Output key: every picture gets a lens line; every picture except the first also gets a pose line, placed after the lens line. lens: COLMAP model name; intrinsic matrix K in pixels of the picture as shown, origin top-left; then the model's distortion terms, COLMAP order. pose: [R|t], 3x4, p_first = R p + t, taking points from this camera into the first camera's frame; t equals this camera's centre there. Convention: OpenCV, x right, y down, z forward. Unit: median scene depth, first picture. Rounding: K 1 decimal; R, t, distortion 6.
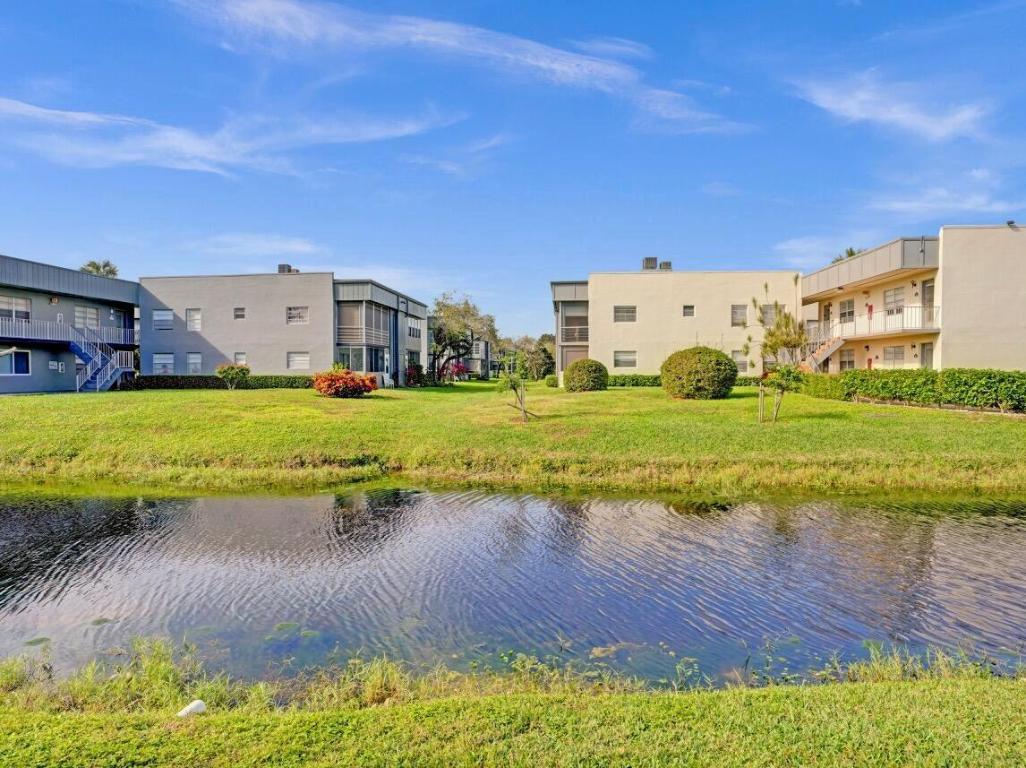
lens RADIAL K [[611.1, 0, 512.1], [0, 611.1, 386.7], [0, 0, 1]] dist [-0.057503, 0.029070]
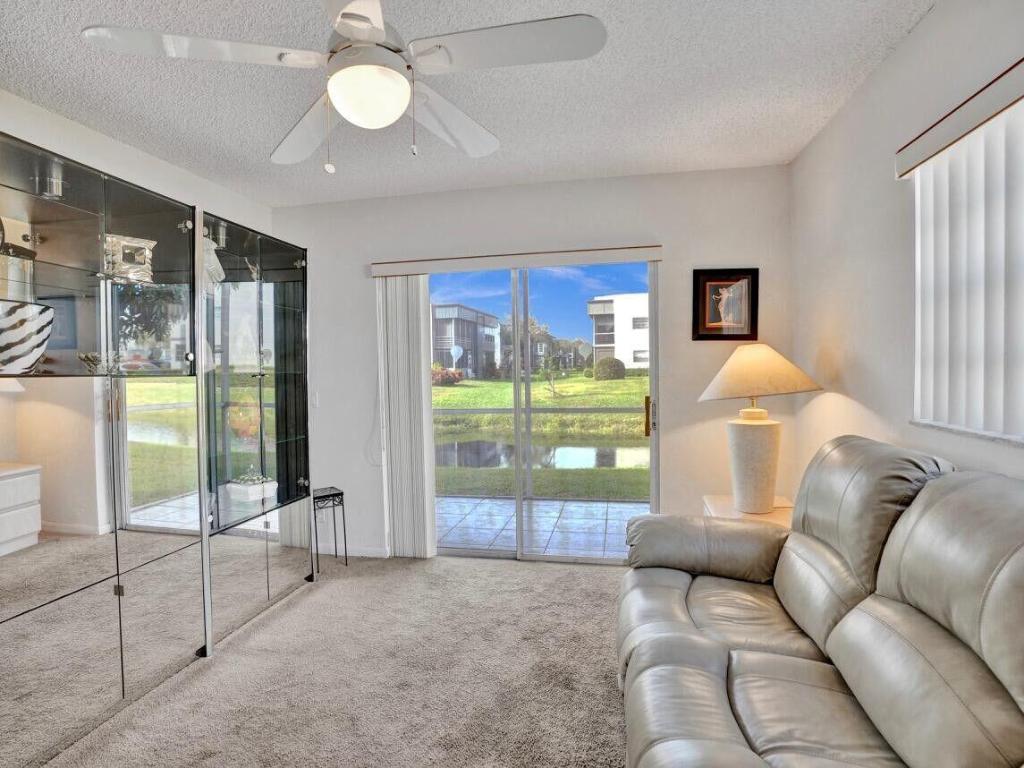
lens RADIAL K [[531.0, 0, 510.7], [0, 531.0, 384.9], [0, 0, 1]] dist [-0.065629, 0.024191]
pose [[0.991846, -0.010138, -0.127040, 0.050388], [0.011849, 0.999849, 0.012720, 0.000510], [0.126892, -0.014122, 0.991816, -0.236409]]
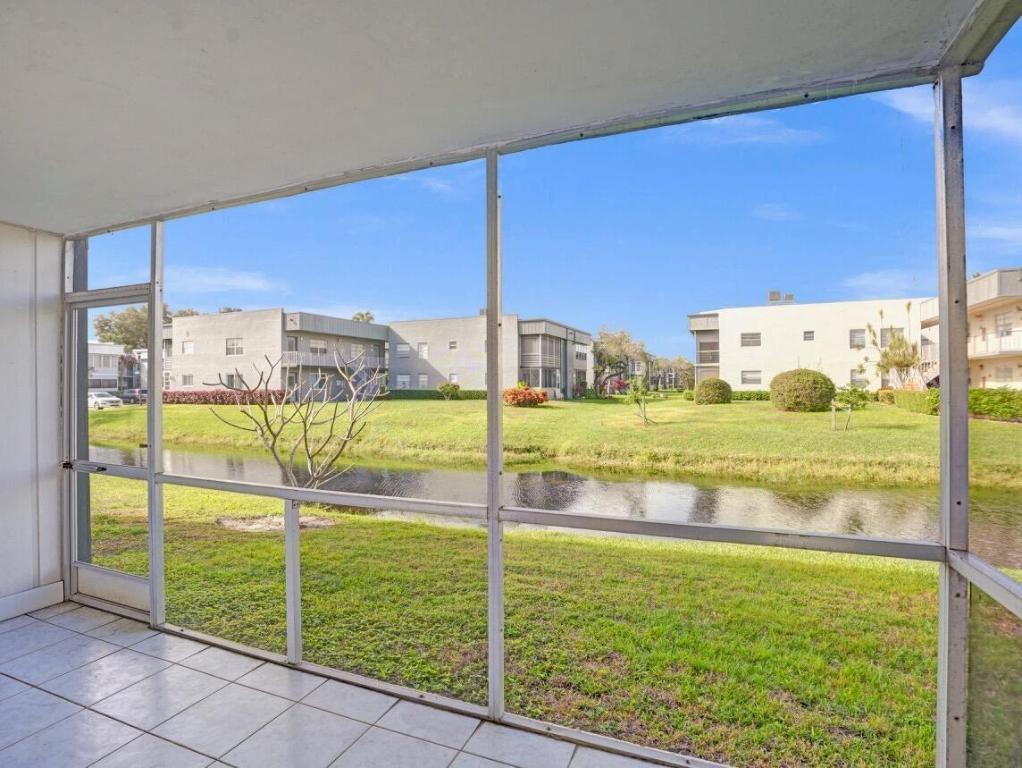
lens RADIAL K [[529.9, 0, 511.0], [0, 529.9, 386.2], [0, 0, 1]] dist [-0.065629, 0.024191]
pose [[0.951699, 0.001127, -0.307029, 0.057944], [-0.007636, 0.999771, -0.020000, -0.004083], [0.306936, 0.021379, 0.951490, -0.134551]]
